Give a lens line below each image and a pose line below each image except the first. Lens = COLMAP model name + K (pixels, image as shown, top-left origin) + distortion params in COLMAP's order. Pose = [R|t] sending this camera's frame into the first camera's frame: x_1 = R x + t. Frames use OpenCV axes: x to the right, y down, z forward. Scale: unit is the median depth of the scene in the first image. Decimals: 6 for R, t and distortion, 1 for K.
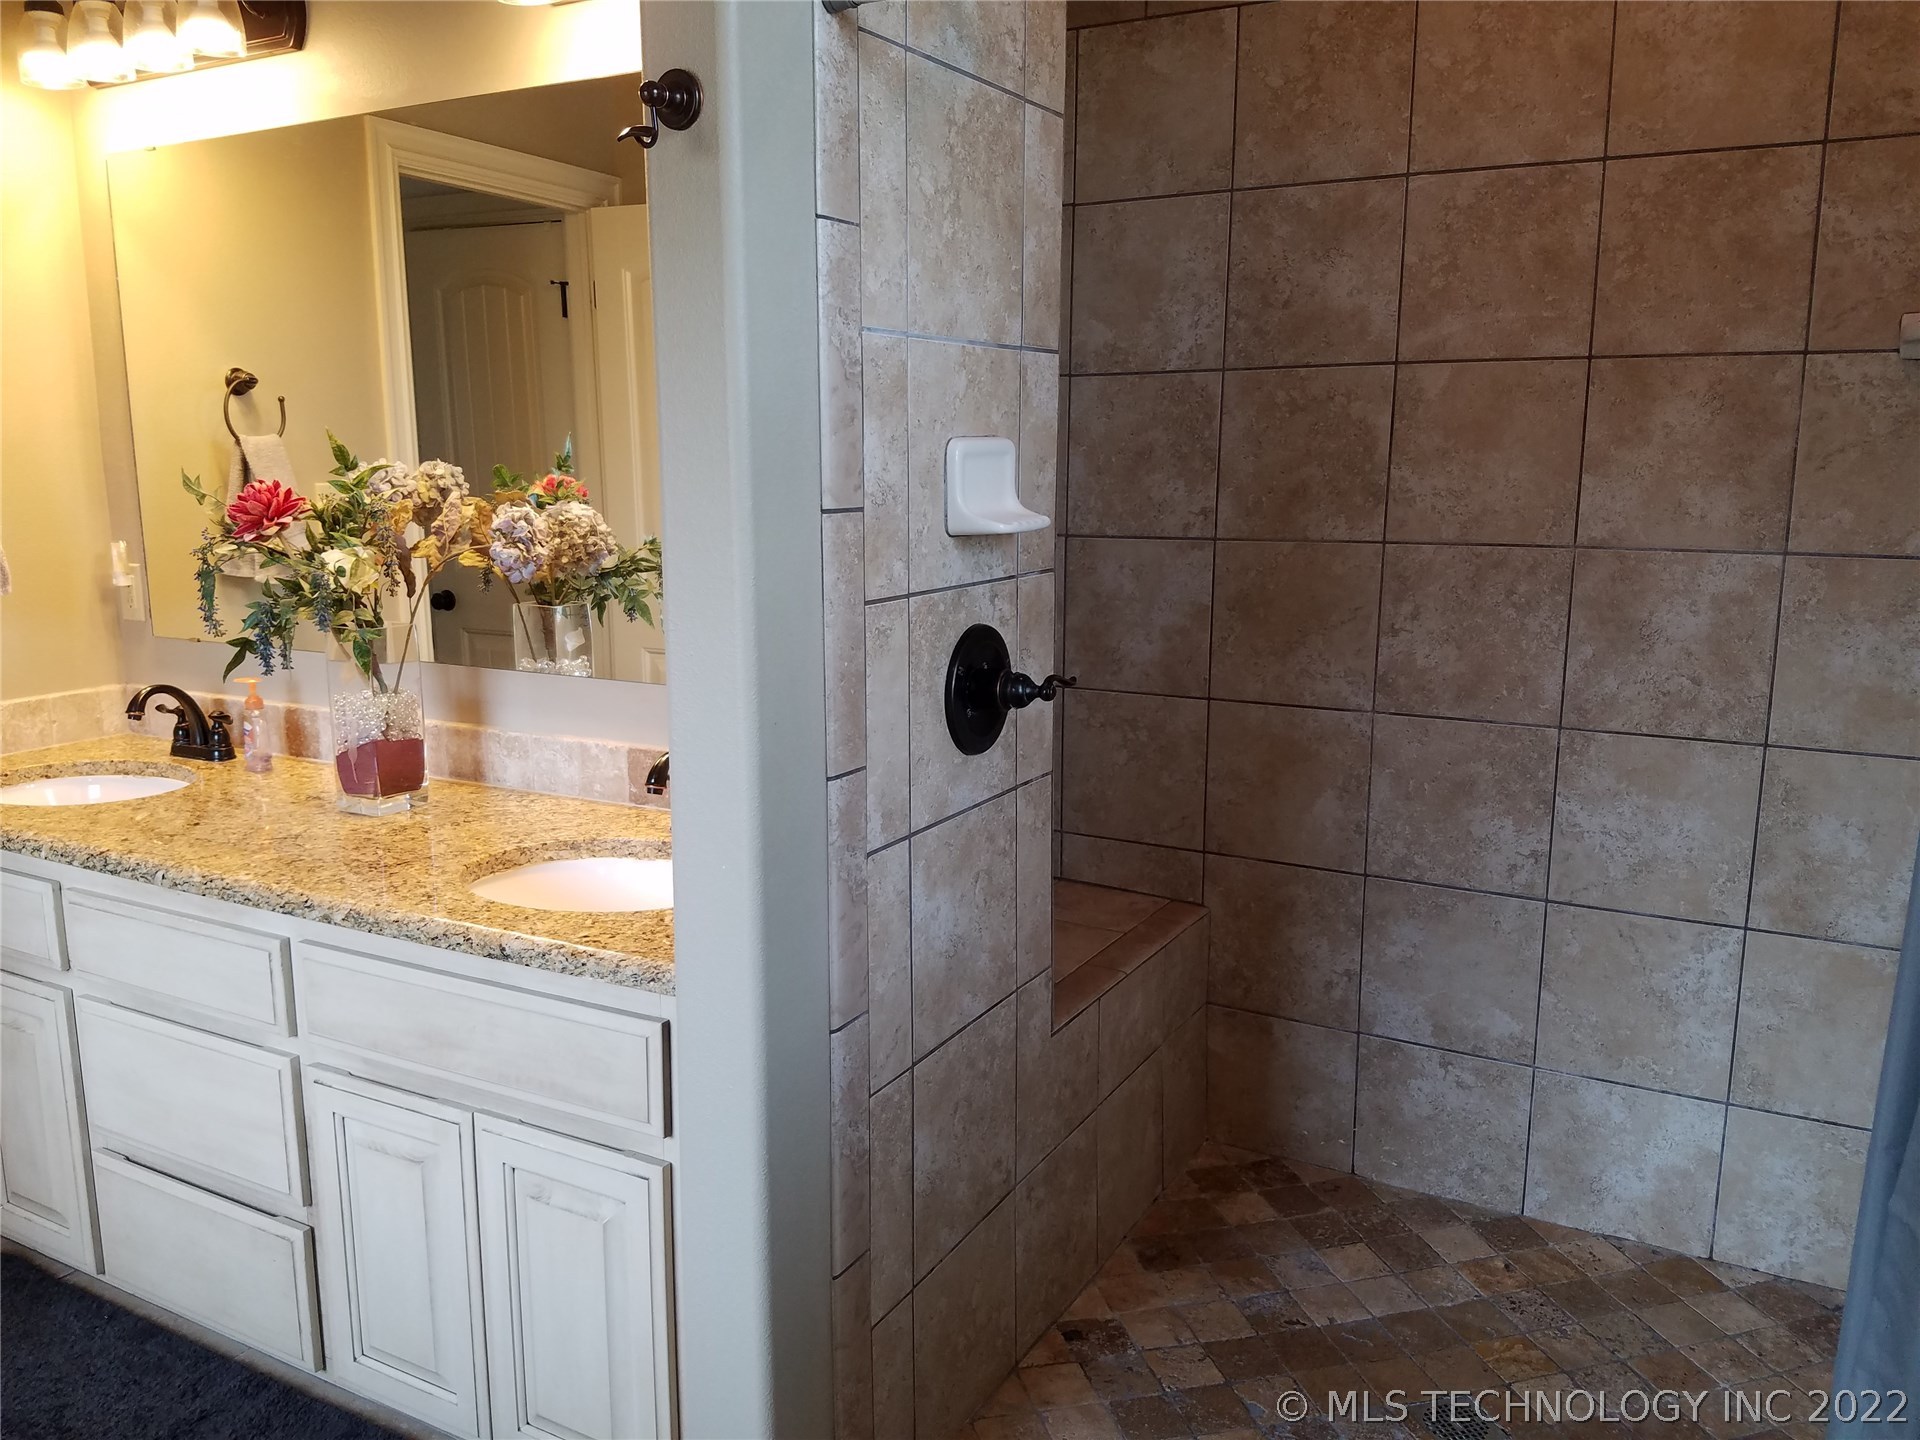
lens RADIAL K [[1517.7, 0, 959.3], [0, 1517.7, 723.4], [0, 0, 1]] dist [0.159340, -0.243209]
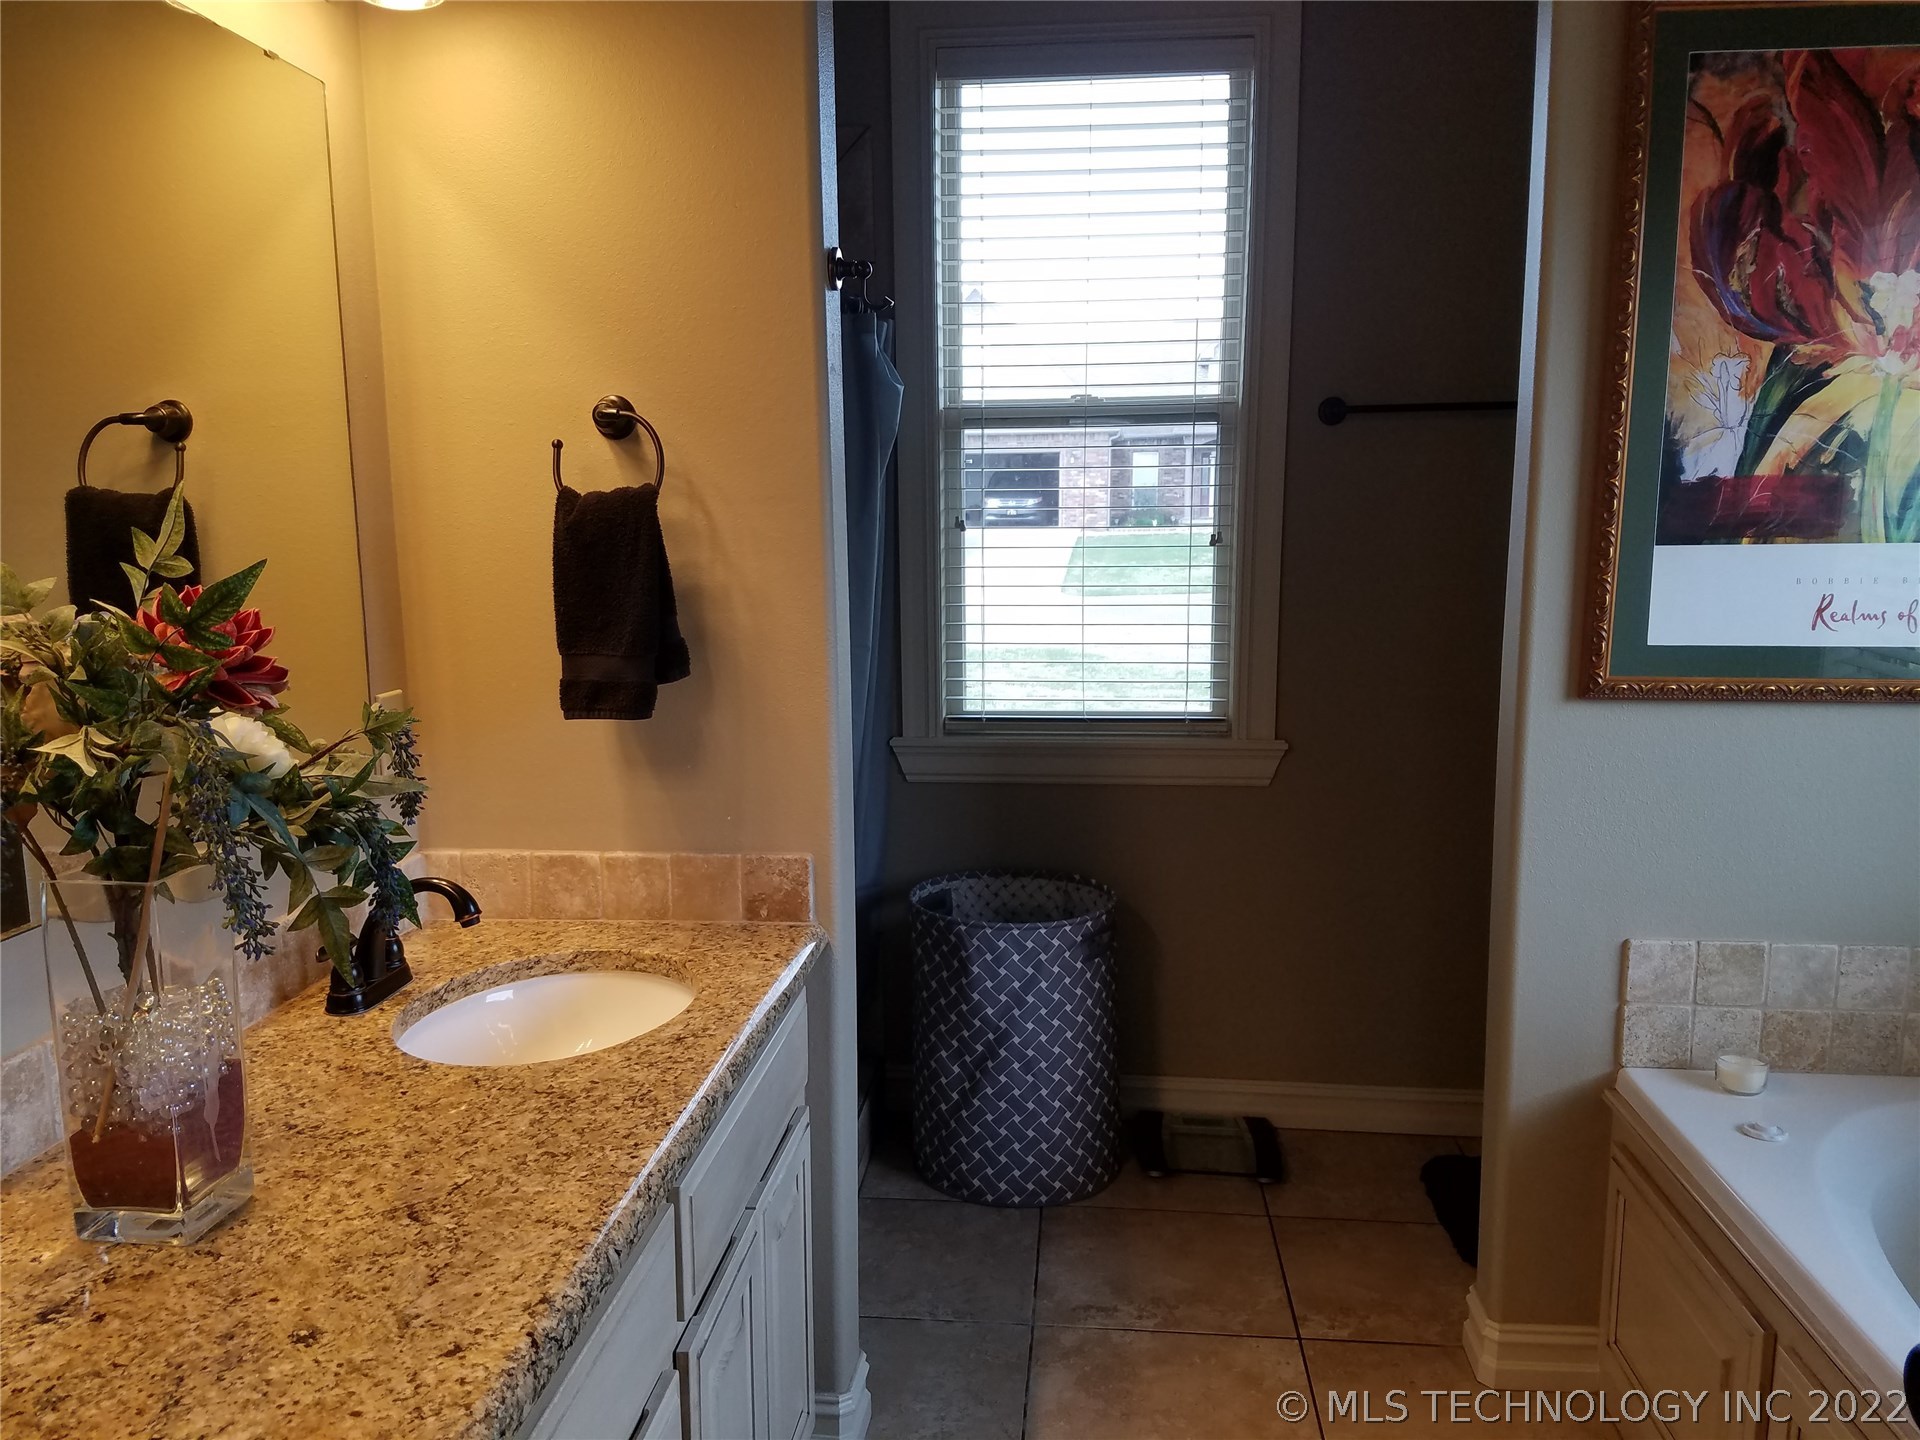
lens RADIAL K [[1517.7, 0, 891.4], [0, 1517.7, 702.8], [0, 0, 1]] dist [0.159340, -0.243209]
pose [[-0.379947, -0.098891, 0.919707, -1.047409], [0.190850, 0.964496, 0.182550, -0.180080], [-0.905106, 0.244886, -0.347584, 1.050674]]
